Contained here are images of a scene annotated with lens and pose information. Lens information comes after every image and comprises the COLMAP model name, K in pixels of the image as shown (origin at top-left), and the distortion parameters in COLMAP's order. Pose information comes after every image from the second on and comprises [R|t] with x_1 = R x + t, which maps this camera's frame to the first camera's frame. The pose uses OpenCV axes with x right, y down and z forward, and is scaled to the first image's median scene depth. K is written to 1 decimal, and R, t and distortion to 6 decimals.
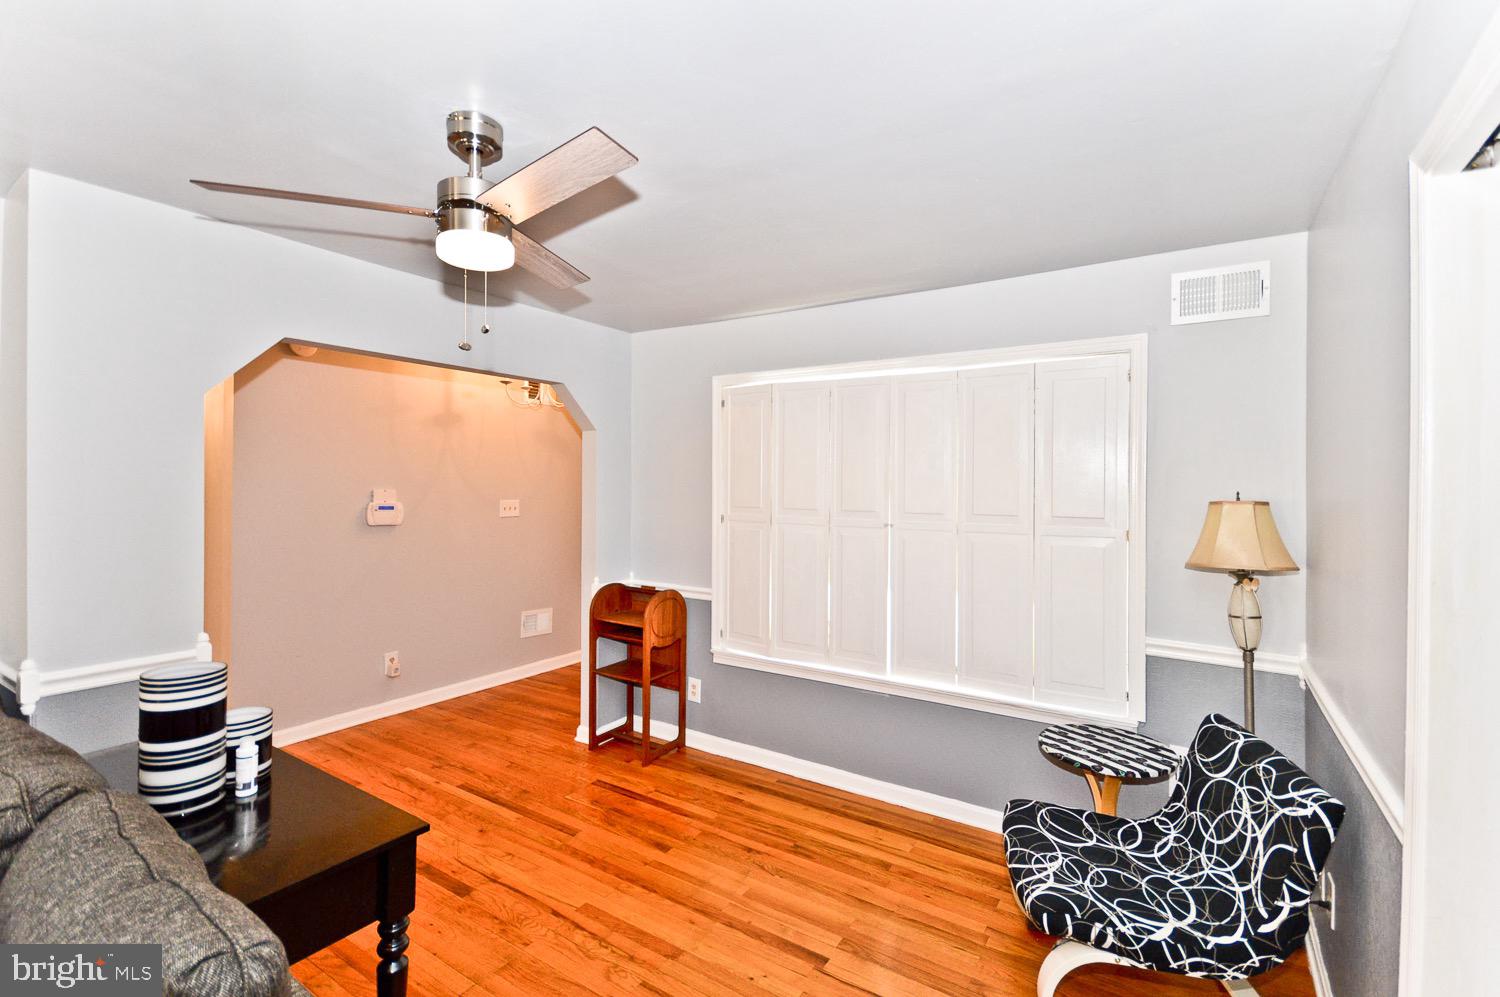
lens RADIAL K [[643.1, 0, 747.7], [0, 643.1, 482.9], [0, 0, 1]] dist [-0.000139, -0.000232]
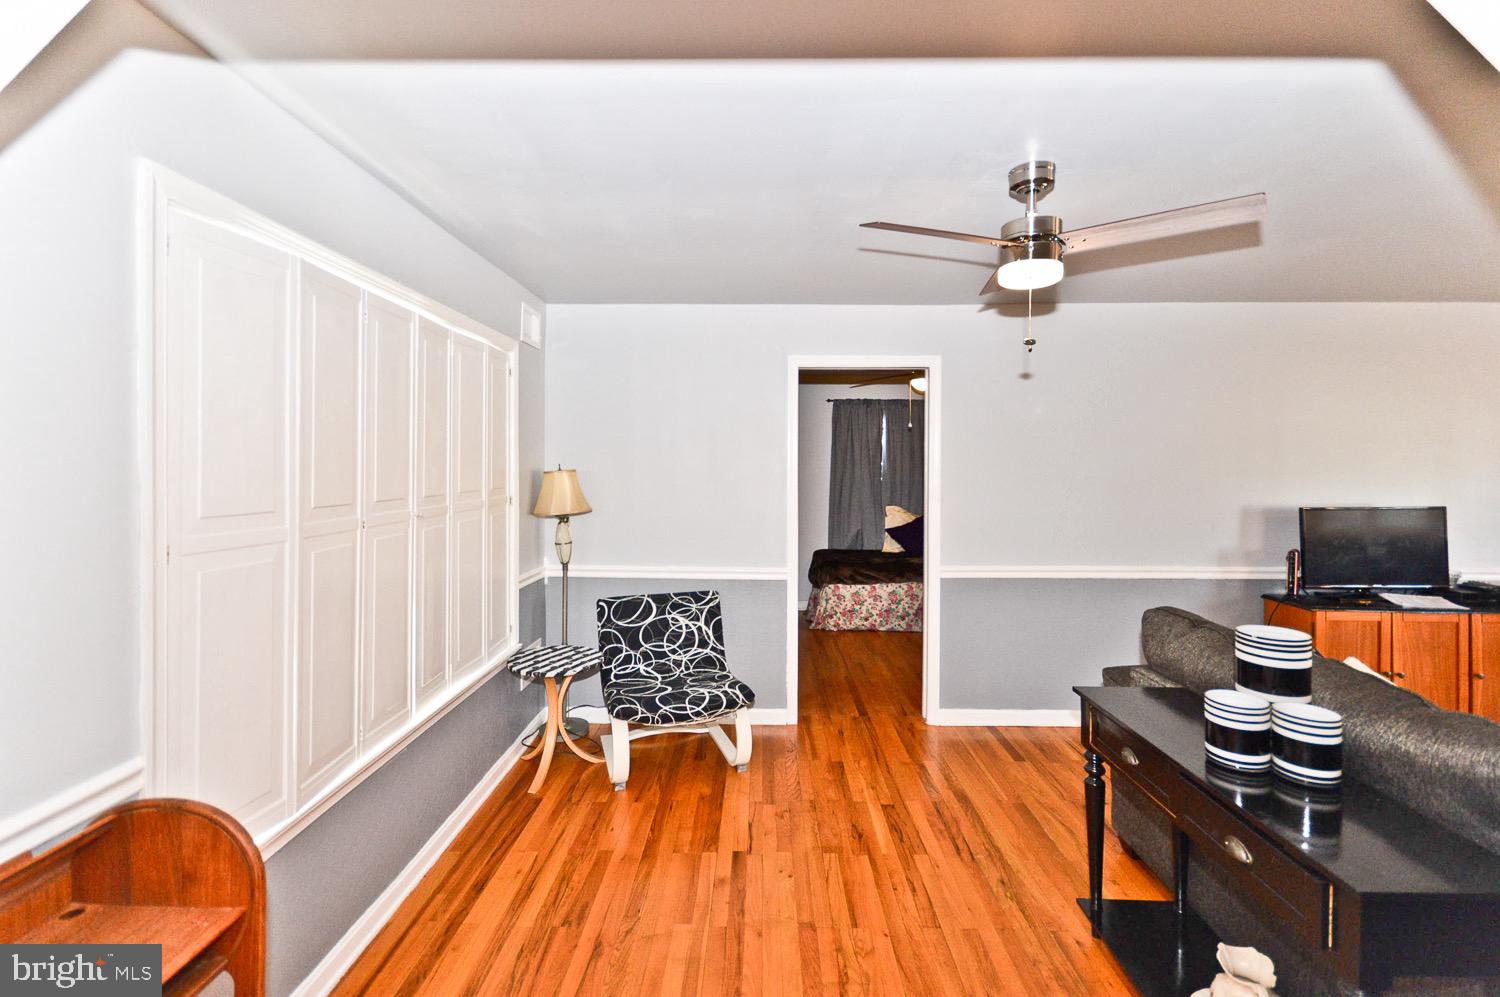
lens RADIAL K [[625.7, 0, 775.0], [0, 625.7, 483.7], [0, 0, 1]] dist [0.000114, -0.005249]
pose [[-0.544641, -0.004510, 0.838657, -0.819206], [-0.003157, 0.999989, 0.003328, 0.055421], [-0.838664, -0.000835, -0.544649, 1.456815]]
